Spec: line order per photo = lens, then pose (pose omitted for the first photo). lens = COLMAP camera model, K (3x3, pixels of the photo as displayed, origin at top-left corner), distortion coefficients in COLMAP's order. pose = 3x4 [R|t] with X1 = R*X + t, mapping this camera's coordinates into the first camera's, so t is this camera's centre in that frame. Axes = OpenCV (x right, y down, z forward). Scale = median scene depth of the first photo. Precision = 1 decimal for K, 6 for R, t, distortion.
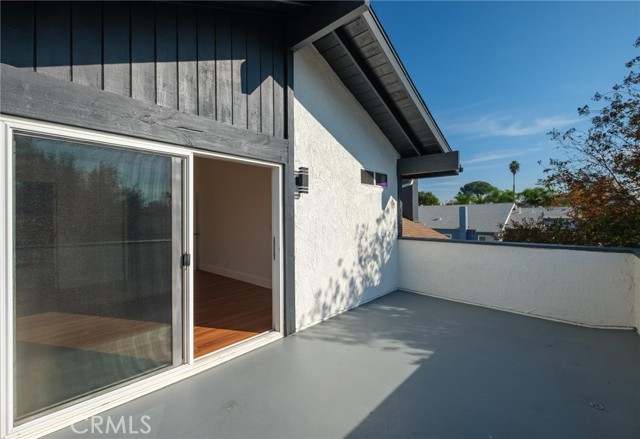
lens RADIAL K [[282.6, 0, 319.7], [0, 282.6, 221.6], [0, 0, 1]] dist [0.026985, 0.000106]
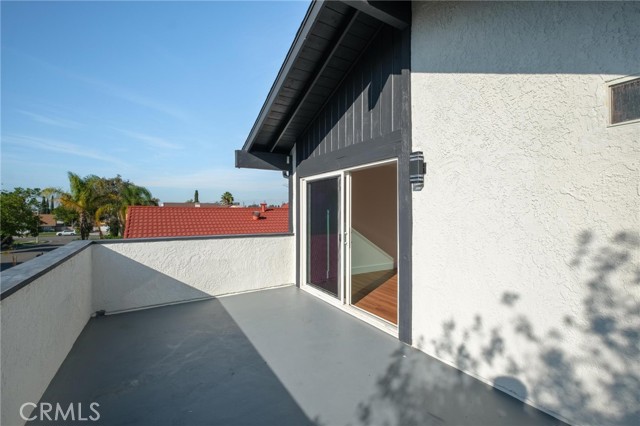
lens RADIAL K [[279.7, 0, 319.9], [0, 279.7, 212.1], [0, 0, 1]] dist [-0.003600, -0.000069]
pose [[-0.273273, 0.004089, -0.961928, 0.678150], [0.004062, 0.999987, 0.003097, -0.021468], [0.961928, -0.003061, -0.273286, 0.815883]]
